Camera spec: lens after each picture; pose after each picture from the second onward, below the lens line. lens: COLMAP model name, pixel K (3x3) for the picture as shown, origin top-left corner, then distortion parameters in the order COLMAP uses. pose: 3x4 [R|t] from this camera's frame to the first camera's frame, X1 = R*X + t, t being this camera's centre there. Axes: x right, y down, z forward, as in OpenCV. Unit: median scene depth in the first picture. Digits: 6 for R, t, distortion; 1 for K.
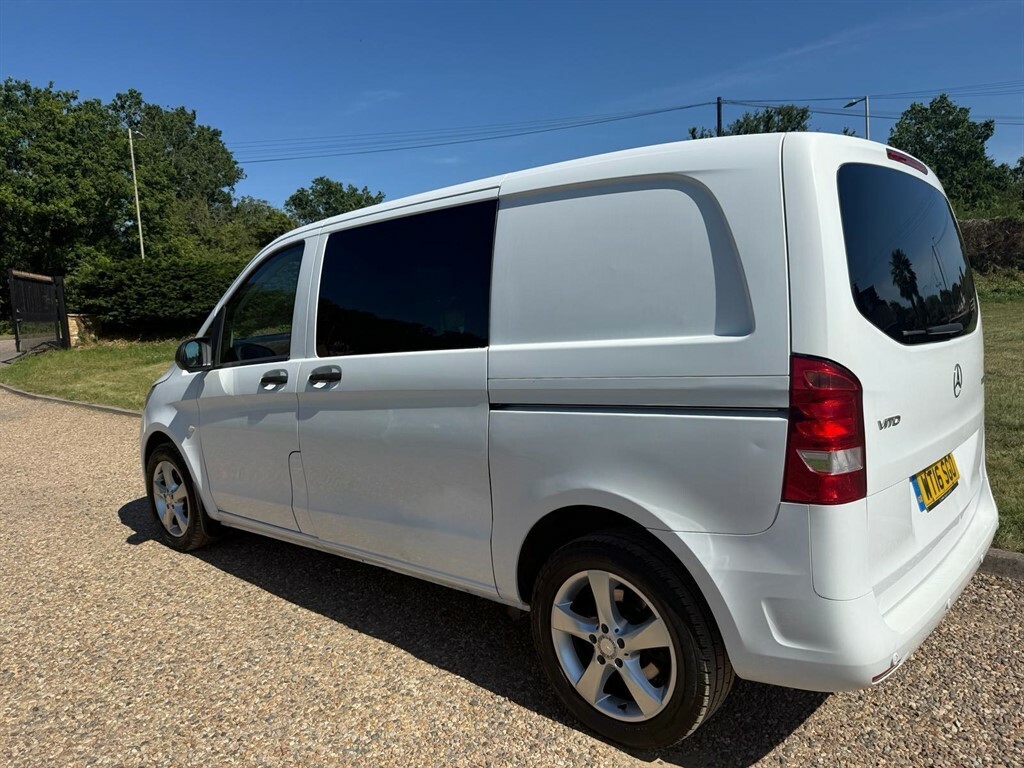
lens RADIAL K [[726.0, 0, 486.6], [0, 726.0, 387.9], [0, 0, 1]] dist [-0.001543, -0.023010]
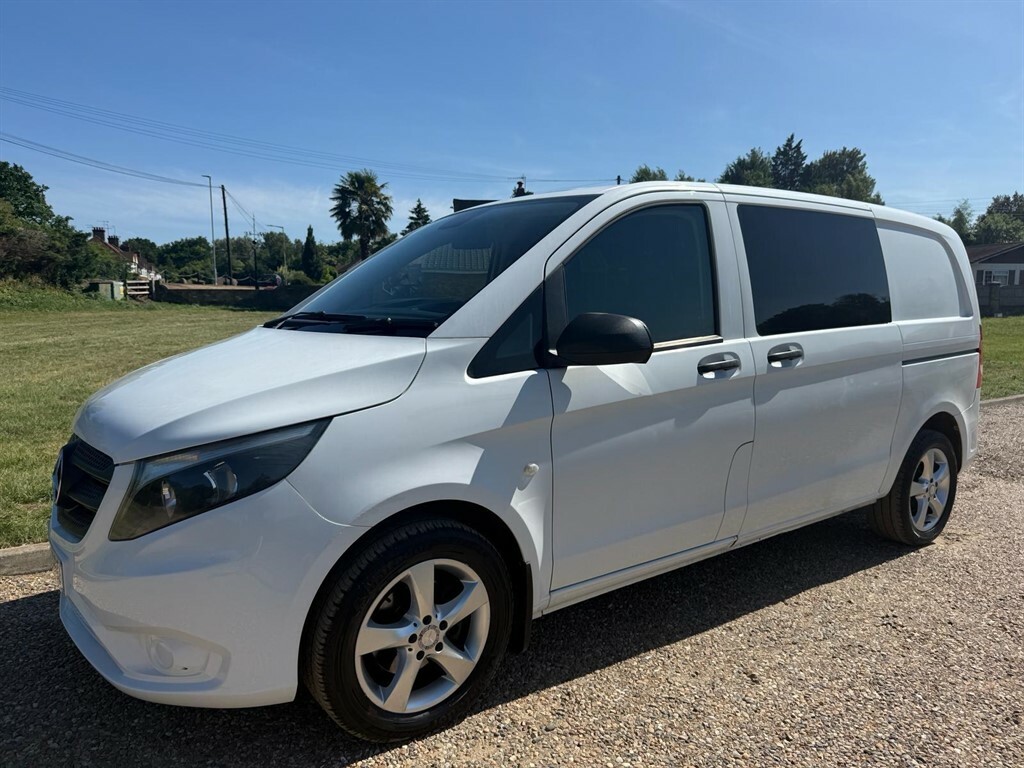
lens RADIAL K [[709.2, 0, 513.4], [0, 709.2, 398.1], [0, 0, 1]] dist [0.088131, -0.155462]
pose [[0.195227, -0.081278, 0.977384, -1.382261], [0.080866, 0.994501, 0.066549, -0.056959], [-0.977419, 0.066045, 0.200726, 1.295524]]
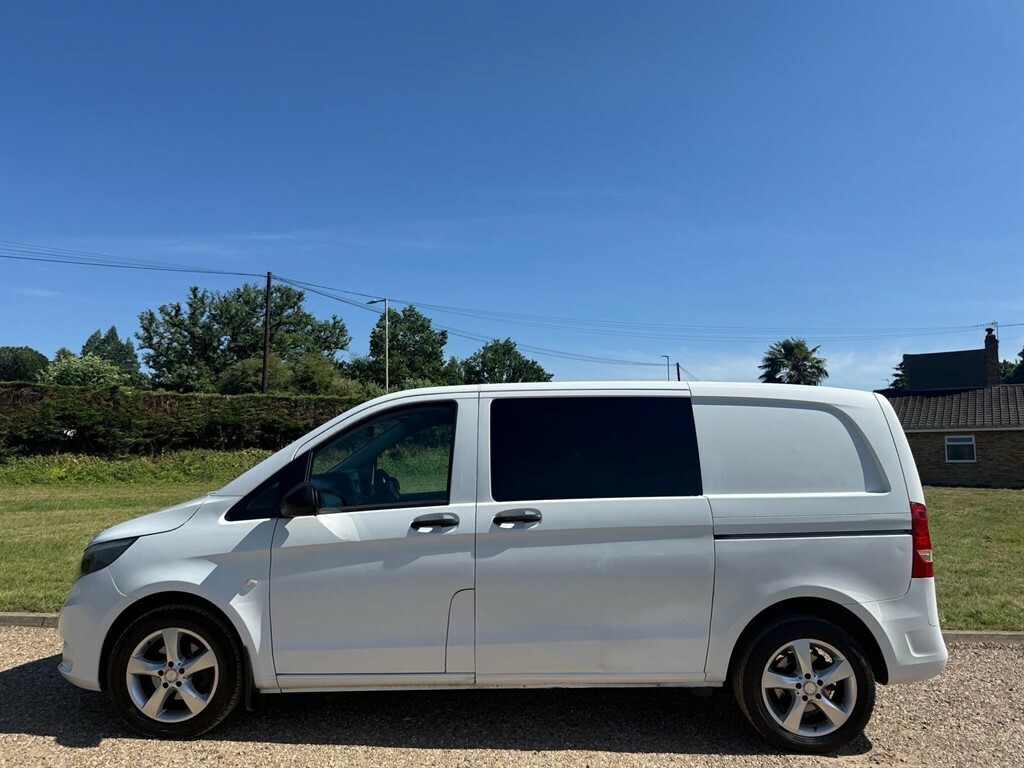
lens RADIAL K [[709.2, 0, 513.4], [0, 709.2, 398.1], [0, 0, 1]] dist [0.088131, -0.155462]
pose [[0.745590, 0.112211, 0.656890, -1.116026], [0.025436, 0.980211, -0.196313, 0.021136], [-0.665919, 0.163078, 0.727981, 0.146237]]
